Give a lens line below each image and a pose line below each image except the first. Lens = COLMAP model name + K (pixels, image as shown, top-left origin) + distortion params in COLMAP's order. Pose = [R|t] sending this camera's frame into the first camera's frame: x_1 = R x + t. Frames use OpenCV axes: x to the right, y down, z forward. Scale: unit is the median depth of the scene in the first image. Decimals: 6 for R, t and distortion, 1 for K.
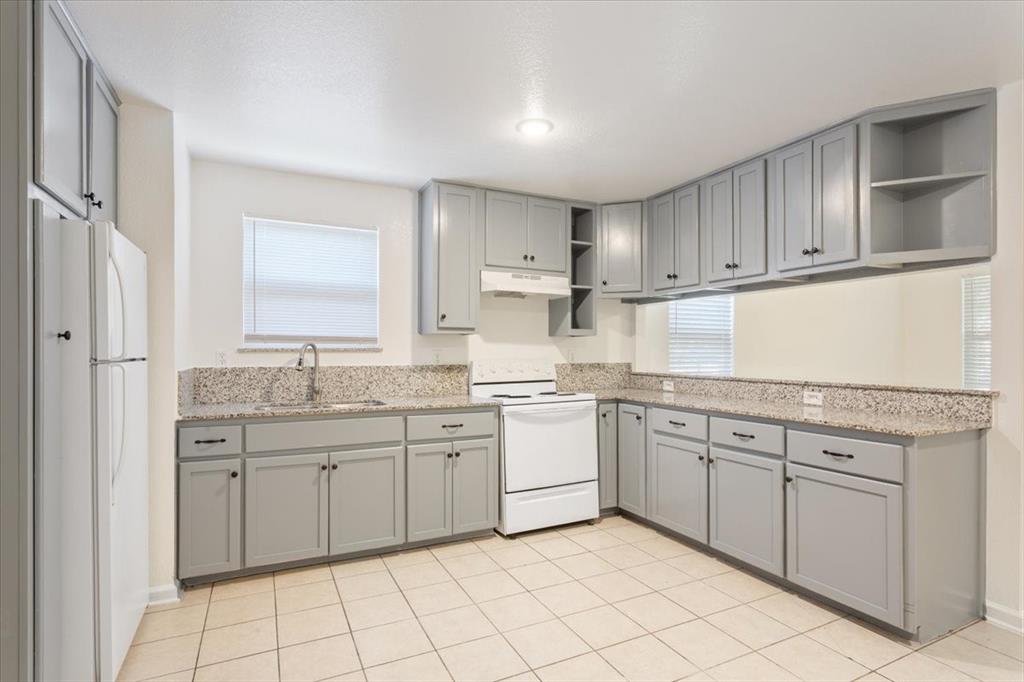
lens RADIAL K [[497.3, 0, 513.4], [0, 497.3, 347.9], [0, 0, 1]] dist [-0.003888, 0.003938]
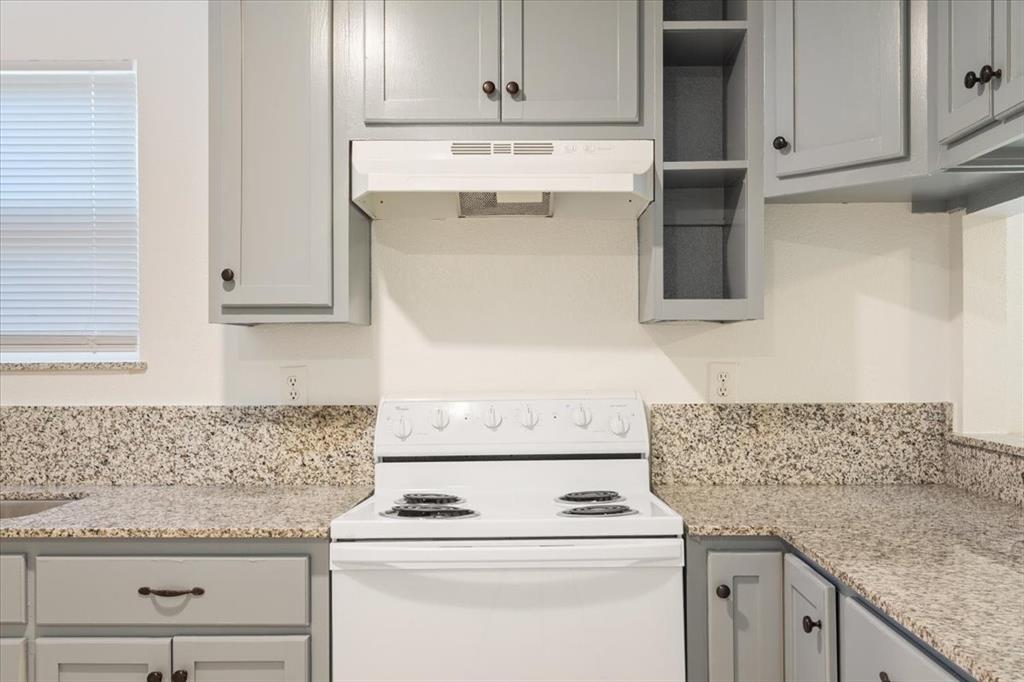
lens RADIAL K [[855.7, 0, 545.3], [0, 855.7, 350.2], [0, 0, 1]] dist [0.009885, -0.003158]
pose [[0.884999, -0.006903, -0.465541, 0.347249], [0.007865, 0.999969, 0.000123, -0.006903], [0.465526, -0.003770, 0.885026, 0.544458]]
